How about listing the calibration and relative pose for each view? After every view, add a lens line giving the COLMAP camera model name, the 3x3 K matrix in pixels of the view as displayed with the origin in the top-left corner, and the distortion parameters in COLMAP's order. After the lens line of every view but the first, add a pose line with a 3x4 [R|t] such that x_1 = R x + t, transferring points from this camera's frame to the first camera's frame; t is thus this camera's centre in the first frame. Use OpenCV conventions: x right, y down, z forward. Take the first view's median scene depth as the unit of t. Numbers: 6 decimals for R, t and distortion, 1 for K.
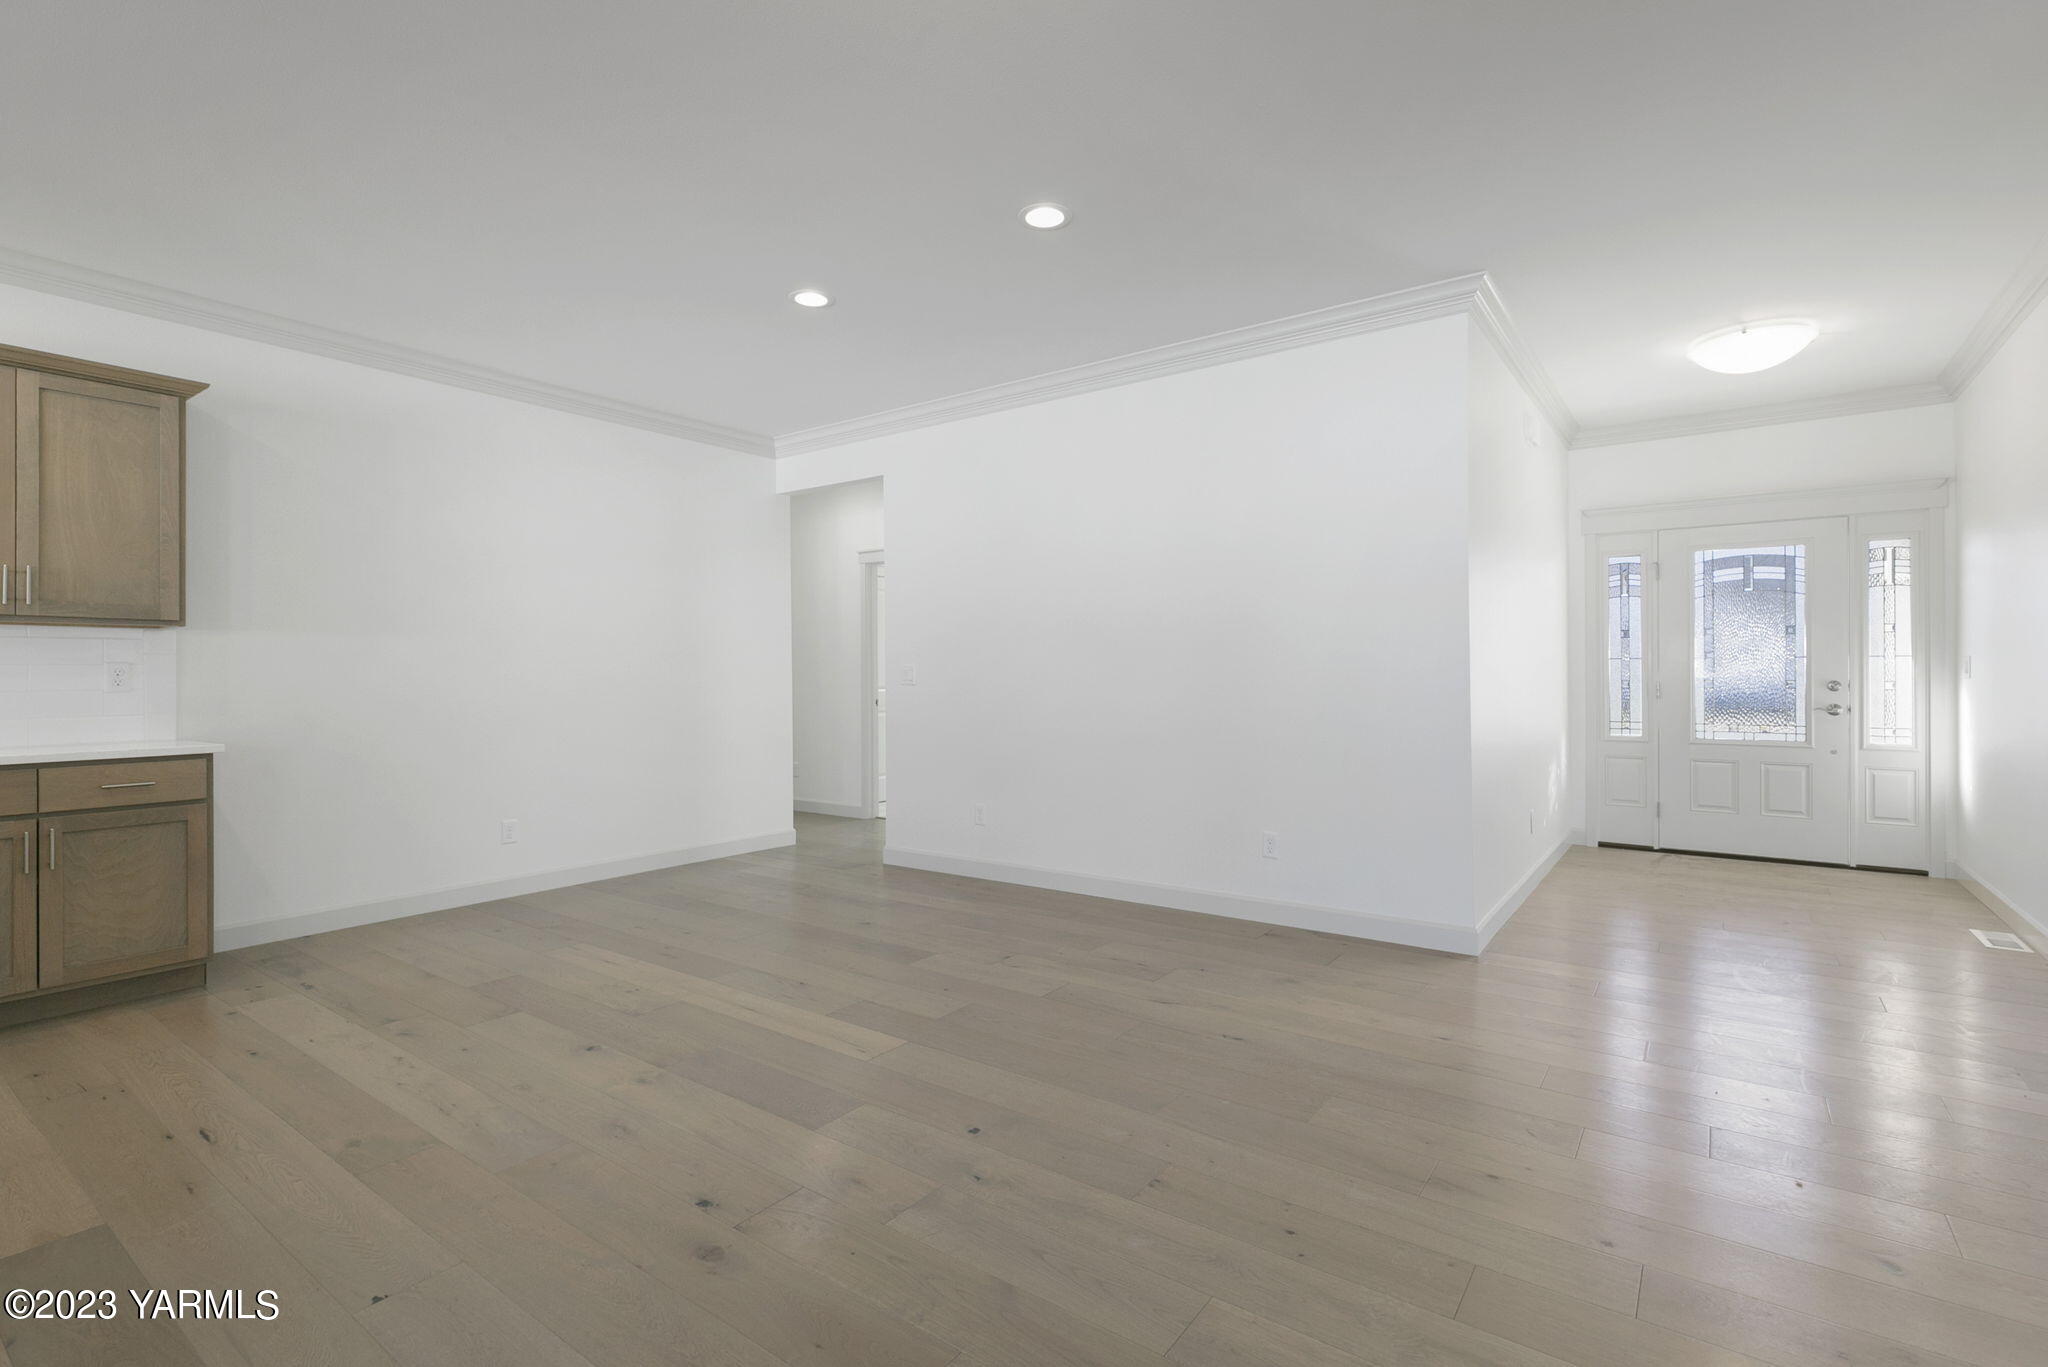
lens RADIAL K [[937.1, 0, 1023.4], [0, 937.1, 674.2], [0, 0, 1]] dist [0.001193, 0.000054]
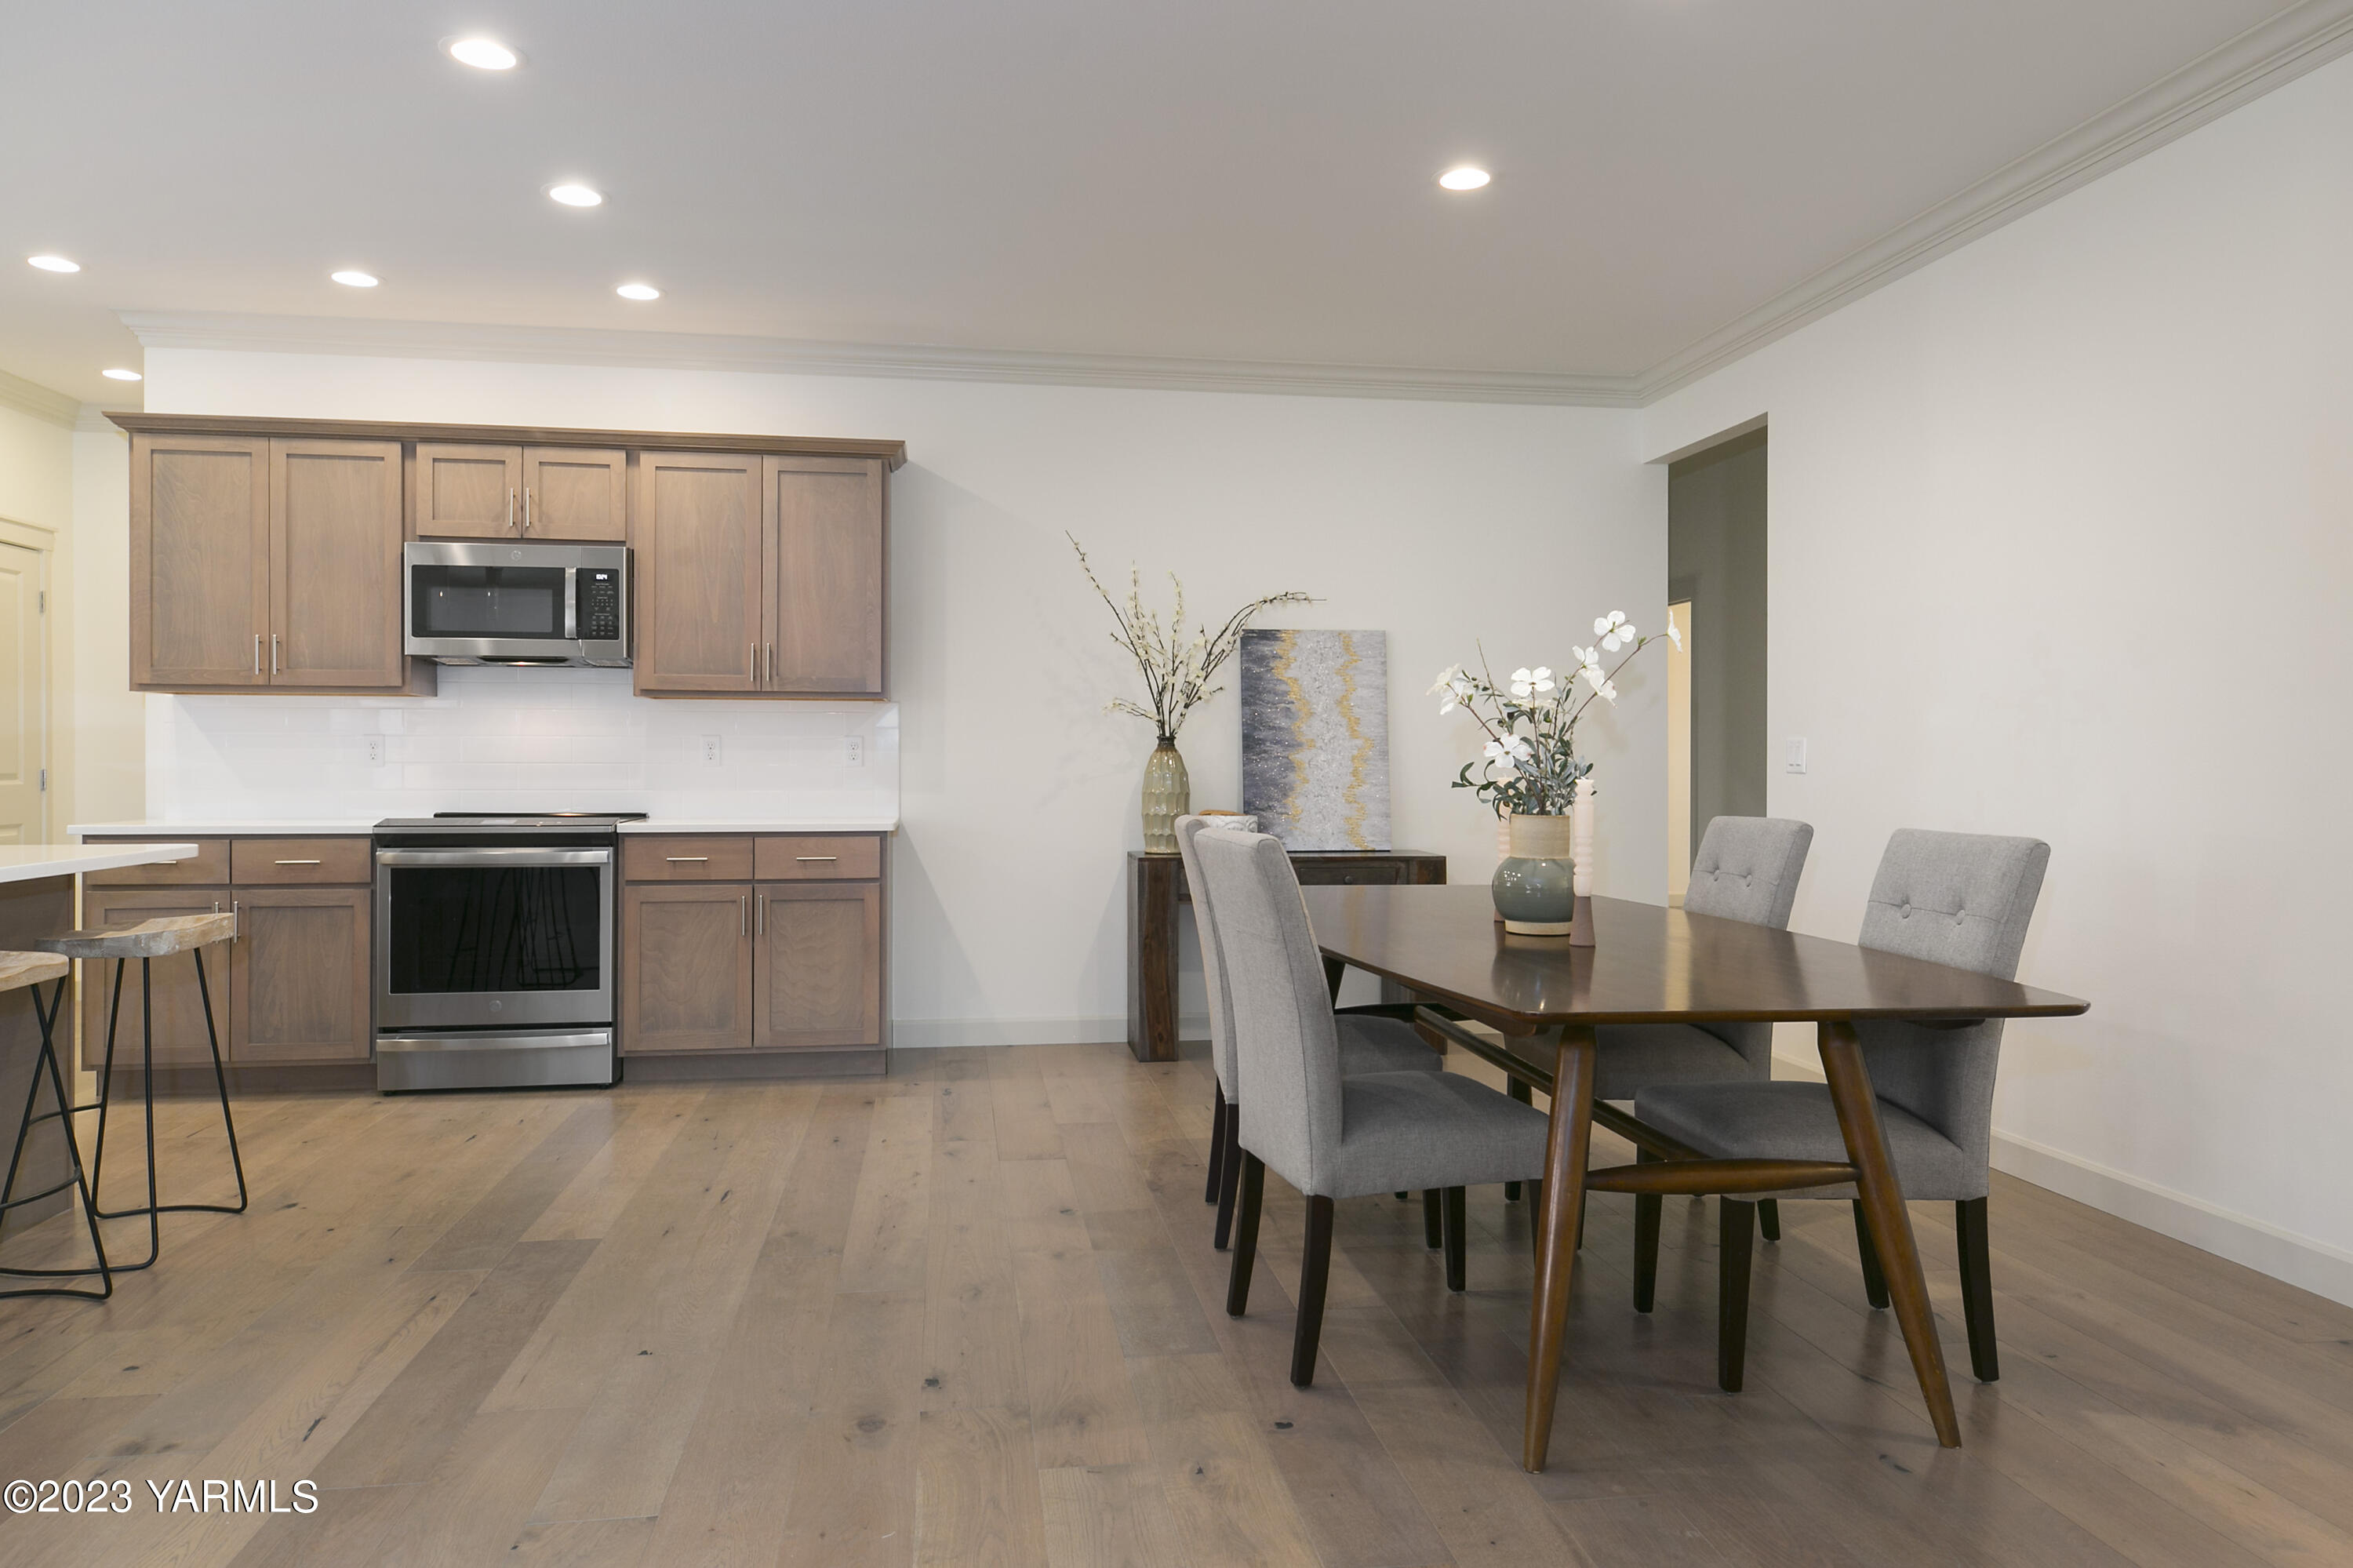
lens RADIAL K [[1539.9, 0, 1186.1], [0, 1539.9, 763.7], [0, 0, 1]] dist [0.016837, -0.000373]
pose [[0.706530, 0.009742, -0.707616, 0.479353], [-0.006388, 0.999952, 0.007389, 0.002498], [0.707654, -0.000700, 0.706558, 0.116548]]
